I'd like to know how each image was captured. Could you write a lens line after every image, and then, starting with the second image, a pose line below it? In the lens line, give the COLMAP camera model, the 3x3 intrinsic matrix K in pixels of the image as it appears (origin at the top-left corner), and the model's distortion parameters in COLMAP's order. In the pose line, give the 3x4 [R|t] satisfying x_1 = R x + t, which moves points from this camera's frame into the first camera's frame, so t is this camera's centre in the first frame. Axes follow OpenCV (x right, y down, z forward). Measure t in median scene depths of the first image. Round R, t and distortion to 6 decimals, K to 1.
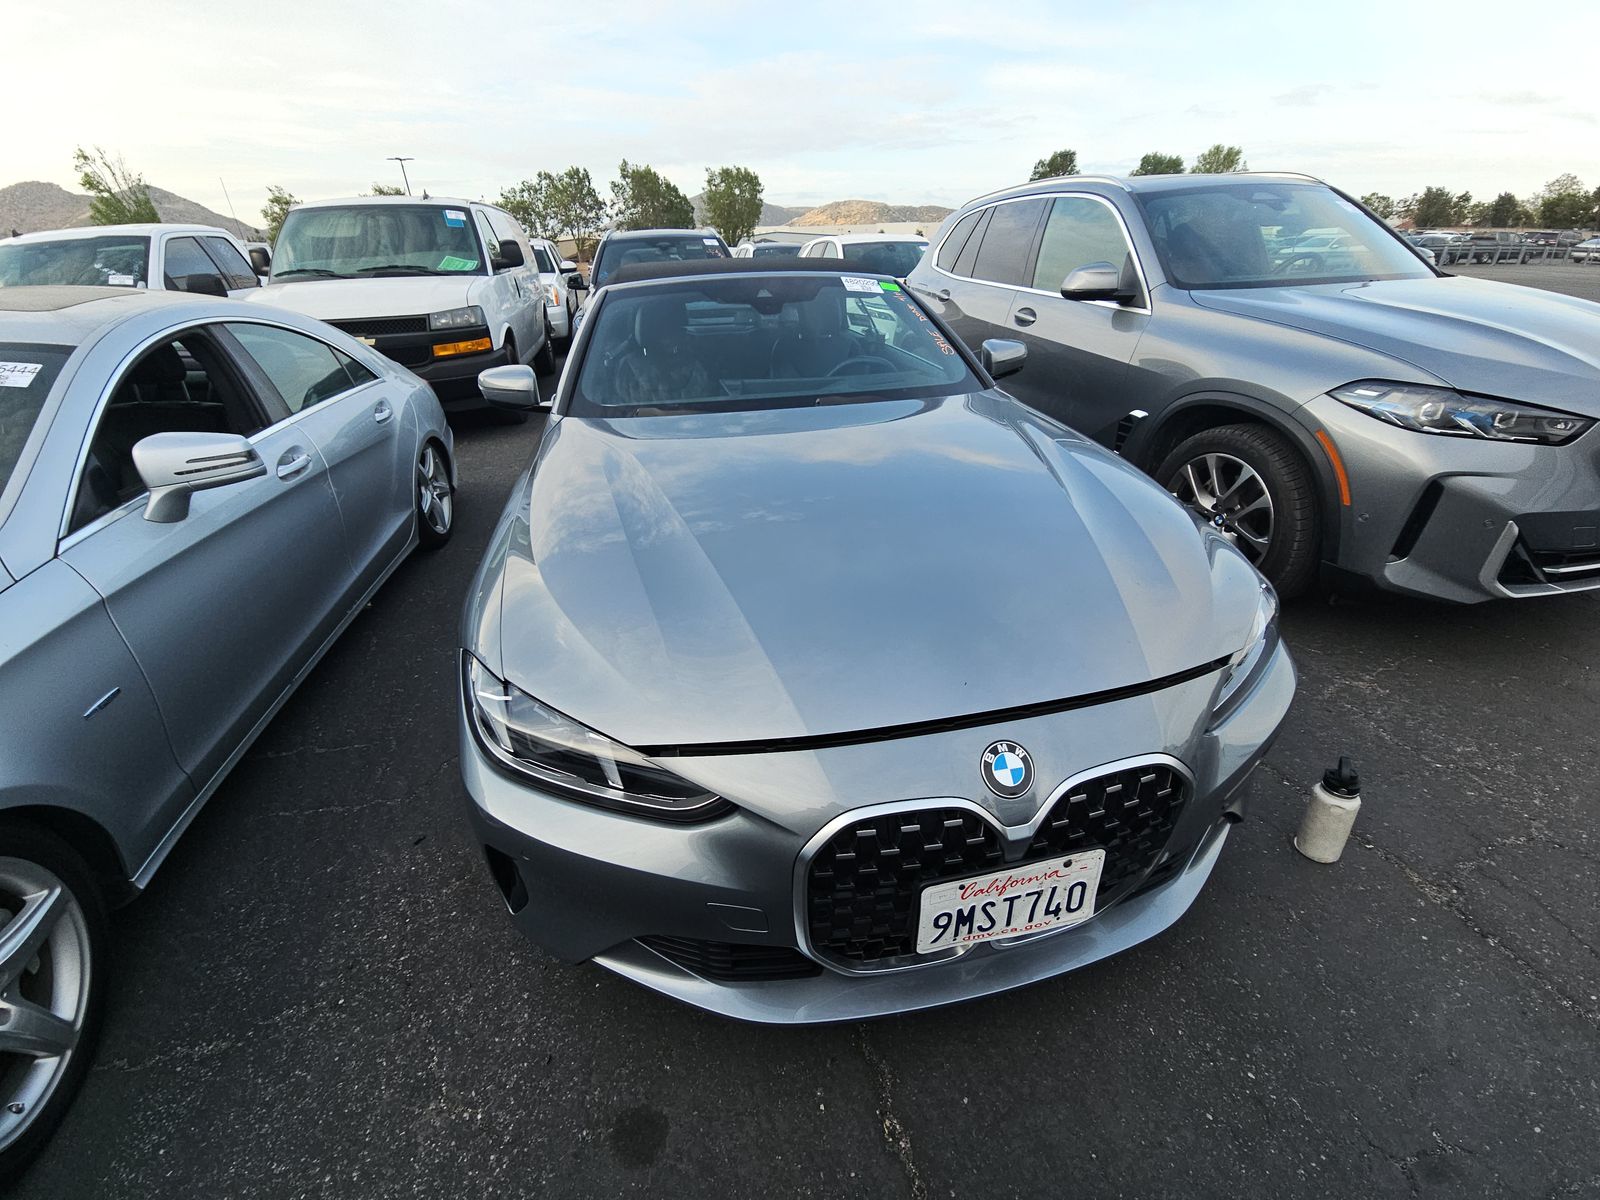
lens RADIAL K [[673.2, 0, 795.4], [0, 673.2, 590.4], [0, 0, 1]] dist [0.020558, -0.013607]
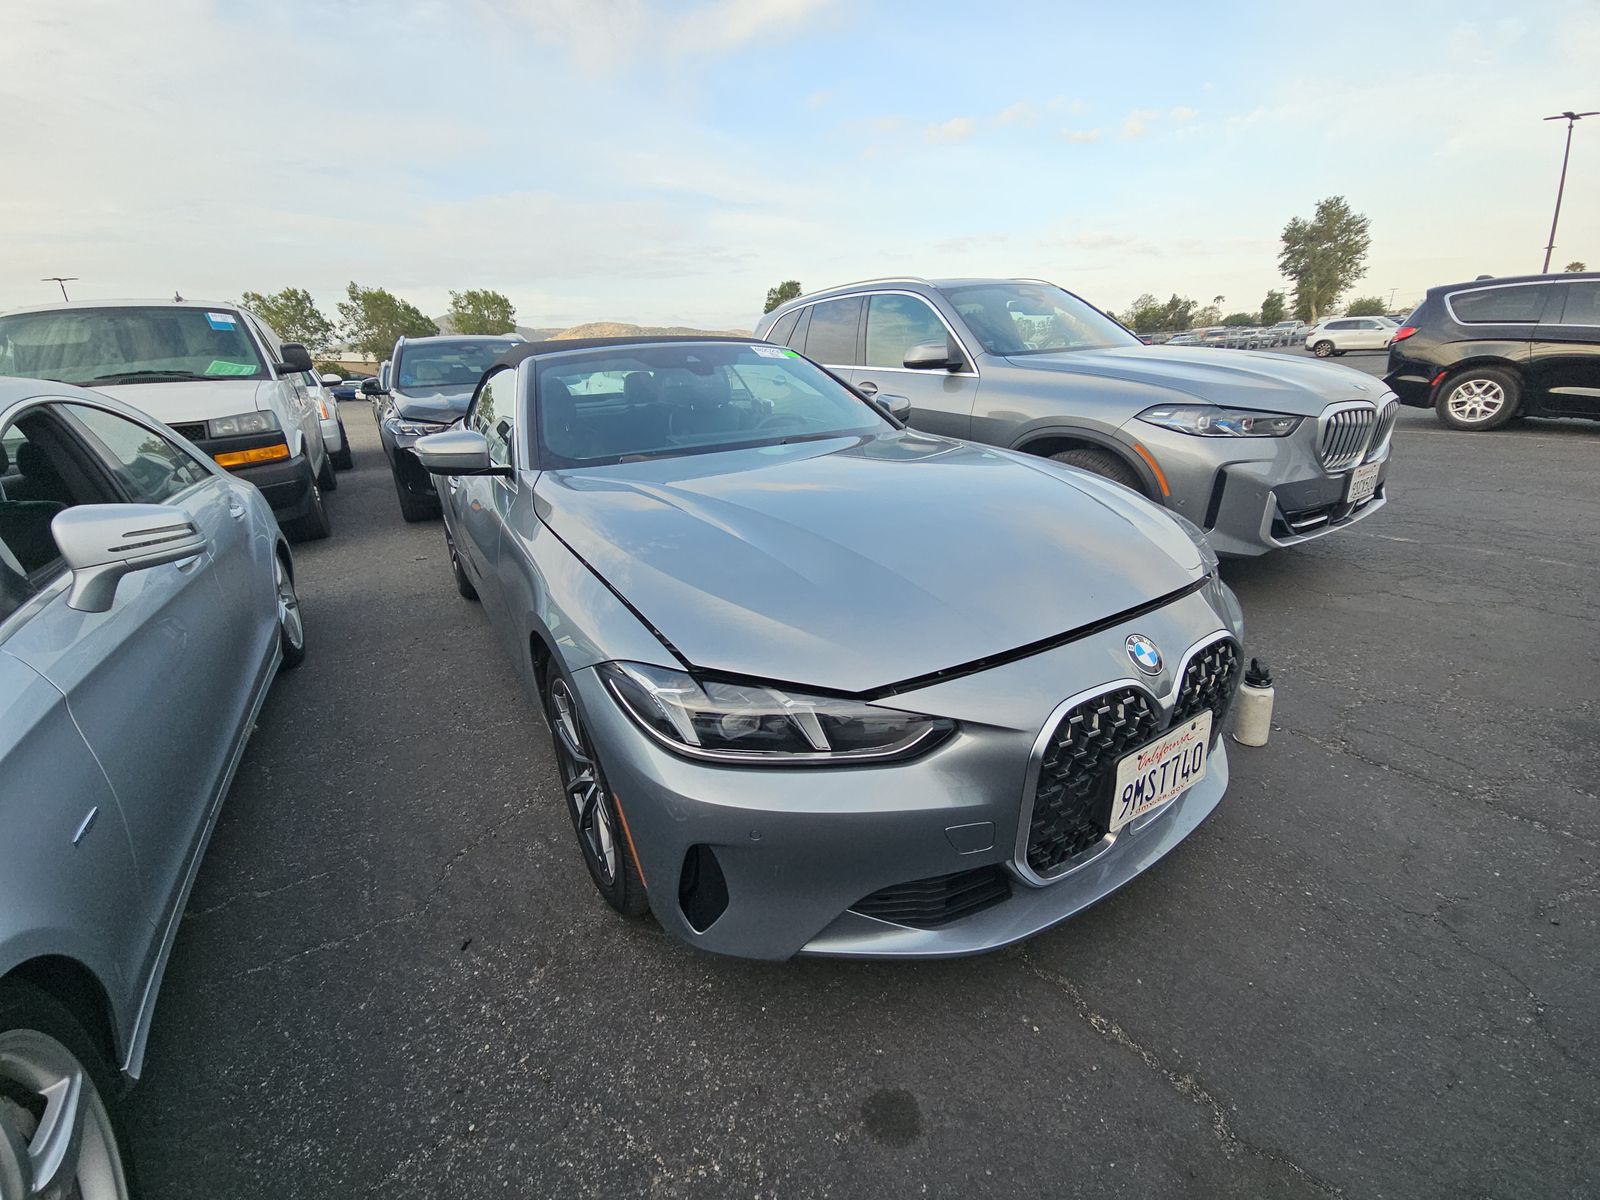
lens RADIAL K [[673.2, 0, 795.4], [0, 673.2, 590.4], [0, 0, 1]] dist [0.020558, -0.013607]
pose [[0.940840, -0.127614, 0.313903, -0.312275], [0.172808, 0.977553, -0.120530, 0.089769], [-0.291476, 0.167644, 0.941774, 0.001781]]
